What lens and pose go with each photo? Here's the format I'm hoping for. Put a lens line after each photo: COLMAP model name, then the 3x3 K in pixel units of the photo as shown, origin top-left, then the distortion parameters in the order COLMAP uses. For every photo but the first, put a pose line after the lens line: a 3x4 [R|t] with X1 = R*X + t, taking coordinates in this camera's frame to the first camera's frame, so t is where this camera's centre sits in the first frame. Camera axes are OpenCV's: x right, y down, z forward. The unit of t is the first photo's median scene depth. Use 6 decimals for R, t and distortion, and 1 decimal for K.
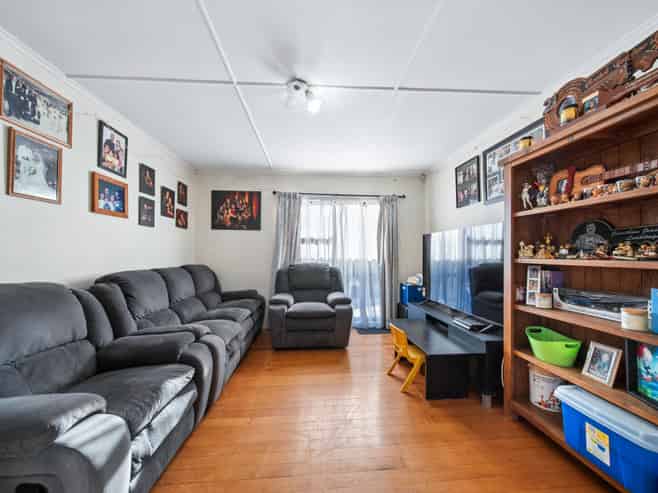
lens RADIAL K [[258.2, 0, 328.4], [0, 258.2, 251.1], [0, 0, 1]] dist [-0.000866, -0.000295]
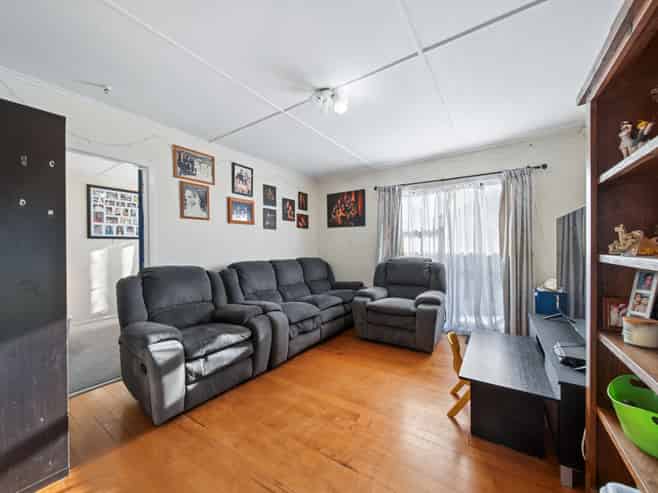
lens RADIAL K [[260.3, 0, 328.4], [0, 260.3, 249.9], [0, 0, 1]] dist [0.001070, 0.000038]
pose [[0.787287, -0.003742, -0.616575, 0.407479], [0.016136, 0.999764, 0.014537, -0.000678], [0.616375, -0.021394, 0.787162, 0.097110]]
